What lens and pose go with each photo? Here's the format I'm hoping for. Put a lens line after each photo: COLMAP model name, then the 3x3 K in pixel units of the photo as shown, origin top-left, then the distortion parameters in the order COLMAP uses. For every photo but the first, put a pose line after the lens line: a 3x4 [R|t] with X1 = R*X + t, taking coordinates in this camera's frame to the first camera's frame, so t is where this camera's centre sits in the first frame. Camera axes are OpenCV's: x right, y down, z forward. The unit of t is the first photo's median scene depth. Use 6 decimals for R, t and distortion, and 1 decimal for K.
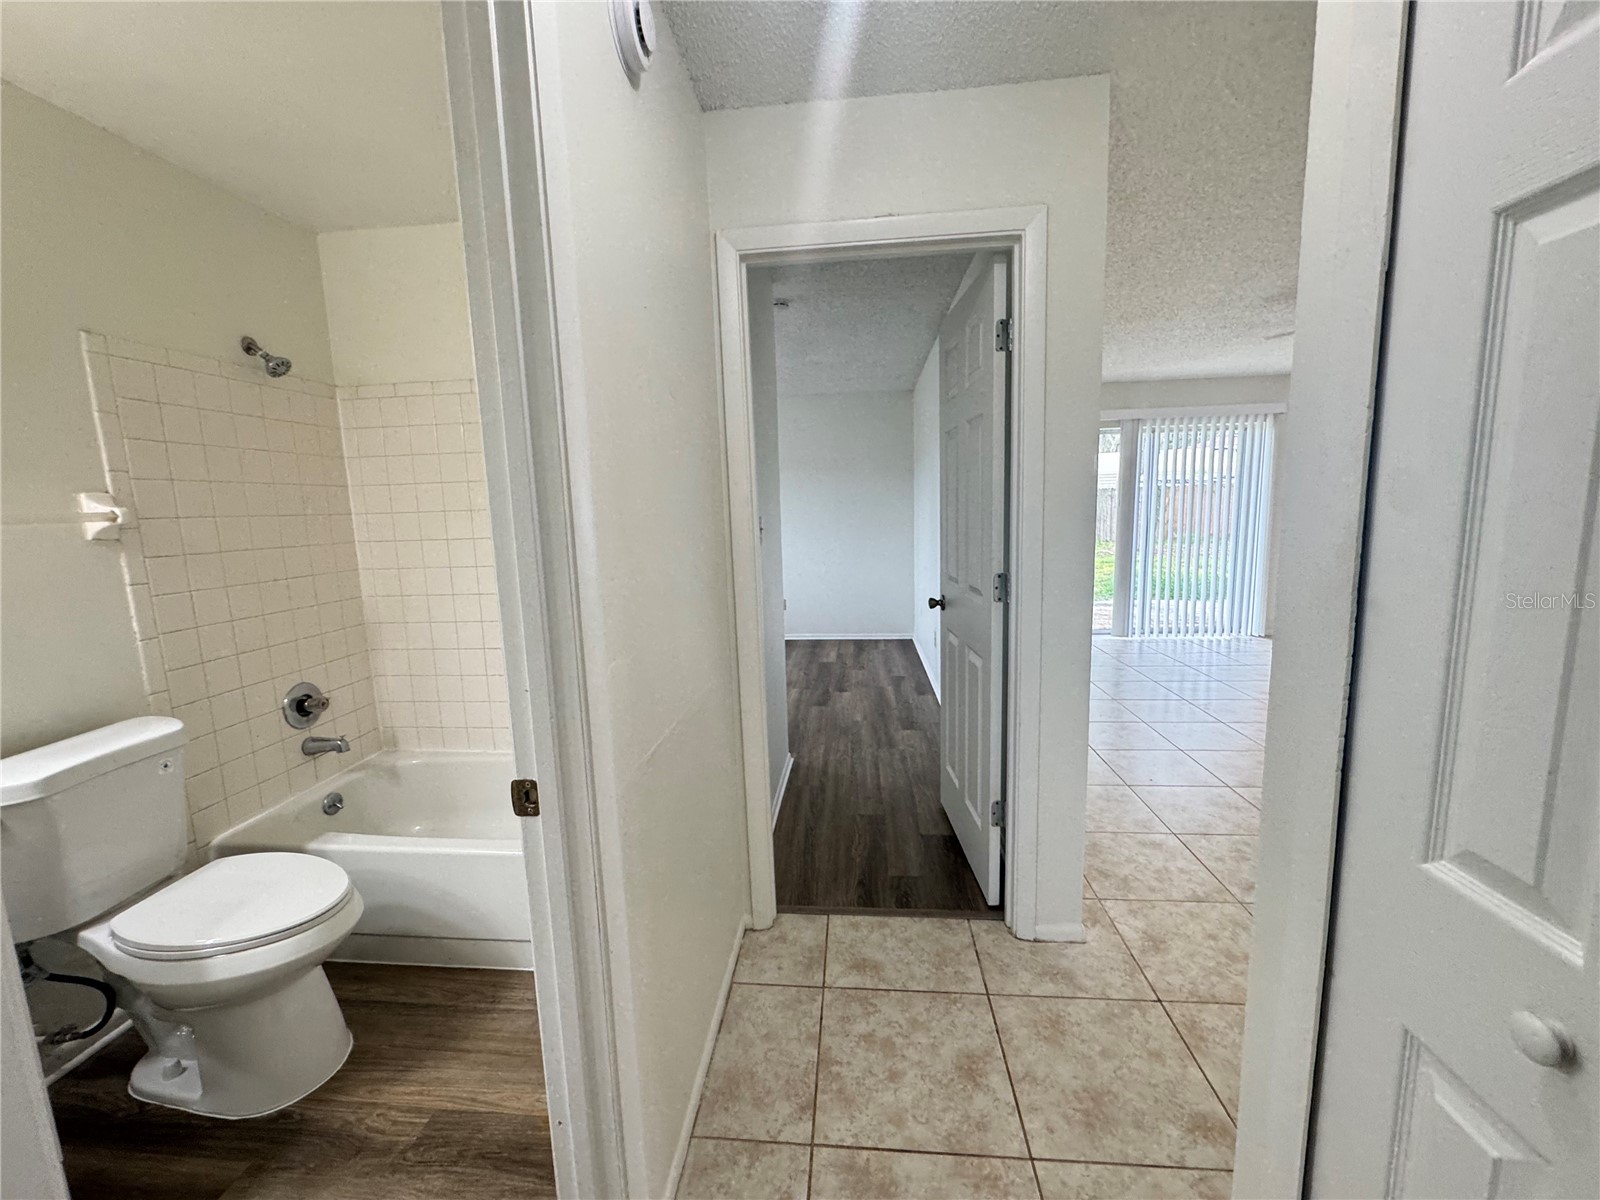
lens RADIAL K [[643.7, 0, 796.0], [0, 643.7, 598.1], [0, 0, 1]] dist [0.000131, 0.000453]
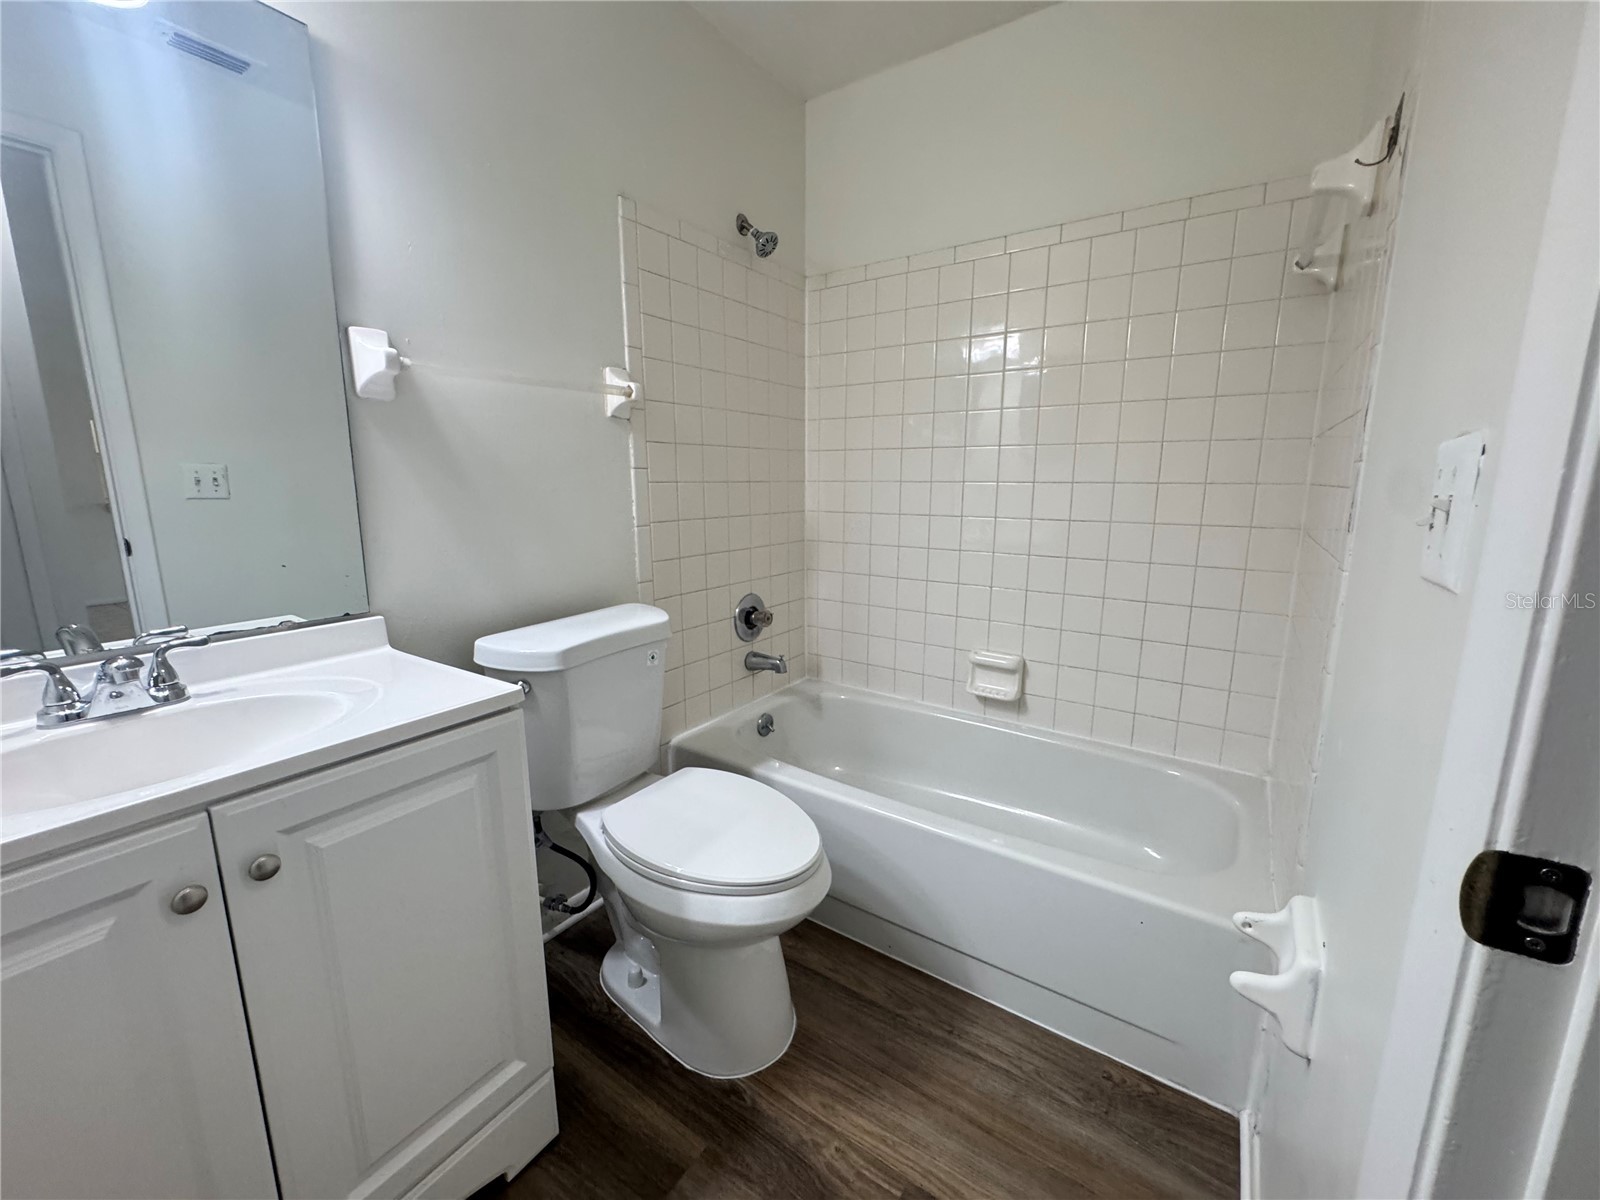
lens RADIAL K [[639.4, 0, 806.9], [0, 639.4, 597.3], [0, 0, 1]] dist [-0.000427, 0.000082]
pose [[0.879820, 0.119190, -0.460120, -0.343258], [-0.096780, 0.992692, 0.072088, 0.080160], [0.465350, -0.018894, 0.884925, 0.268629]]
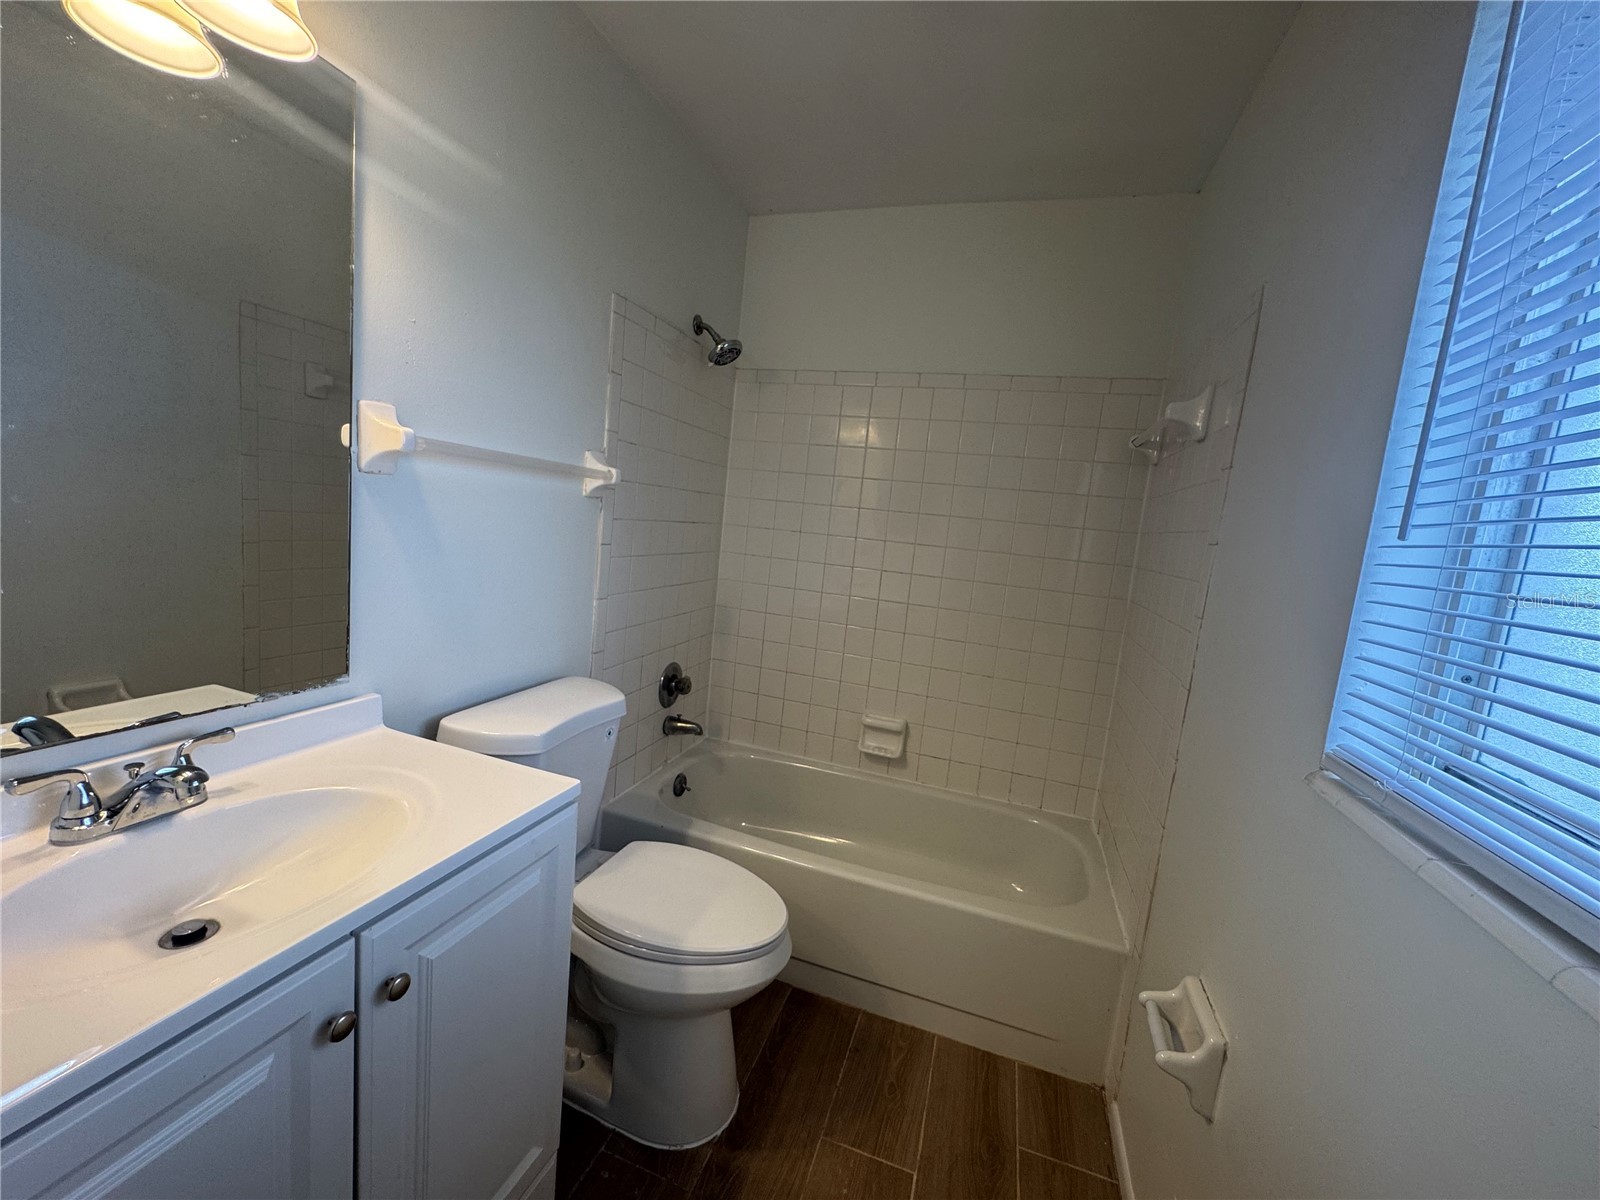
lens RADIAL K [[644.4, 0, 787.7], [0, 644.4, 572.6], [0, 0, 1]] dist [-0.030320, -0.000136]
pose [[0.968516, 0.136839, -0.207971, -0.542576], [-0.149793, 0.987561, -0.047795, 0.028019], [0.198844, 0.077443, 0.976967, 0.084599]]
